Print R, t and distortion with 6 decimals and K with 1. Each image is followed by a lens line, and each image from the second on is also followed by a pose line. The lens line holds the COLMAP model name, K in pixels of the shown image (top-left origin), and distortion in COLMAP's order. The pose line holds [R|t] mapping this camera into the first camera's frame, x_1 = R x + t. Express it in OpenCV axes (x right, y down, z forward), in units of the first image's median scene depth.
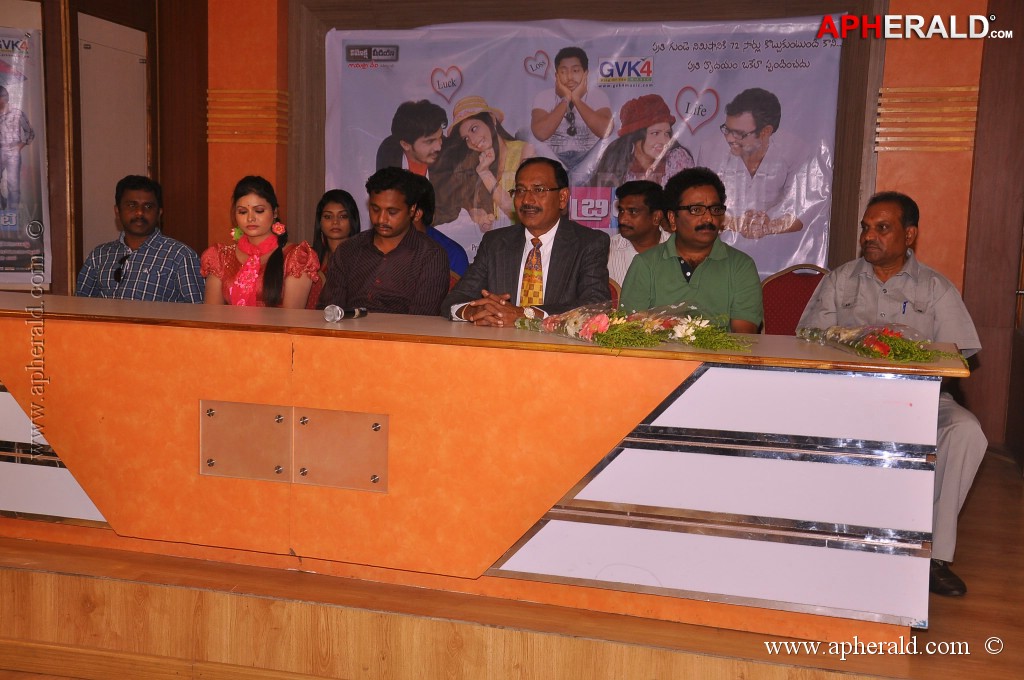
lens RADIAL K [[1237.8, 0, 506.5], [0, 1237.8, 337.2], [0, 0, 1]] dist [0.028251, 0.000000]
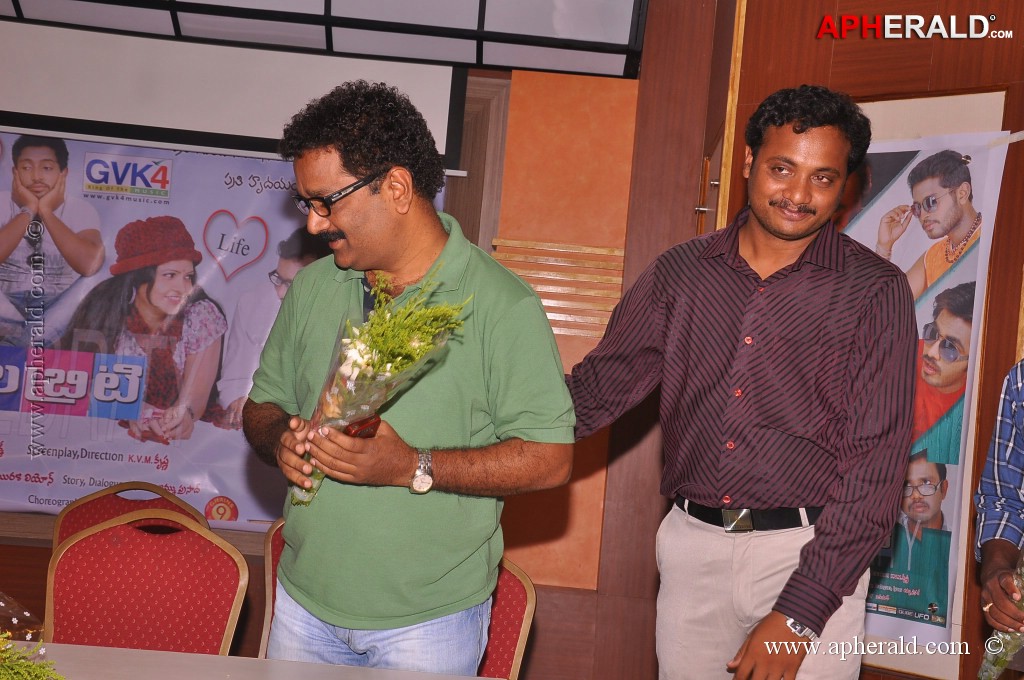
lens RADIAL K [[1573.7, 0, 504.8], [0, 1573.7, 343.5], [0, 0, 1]] dist [0.106175, 0.000000]
pose [[0.941347, 0.069362, 0.330235, 0.013612], [-0.027968, 0.991316, -0.128492, -0.026604], [-0.336280, 0.111719, 0.935112, 0.165119]]
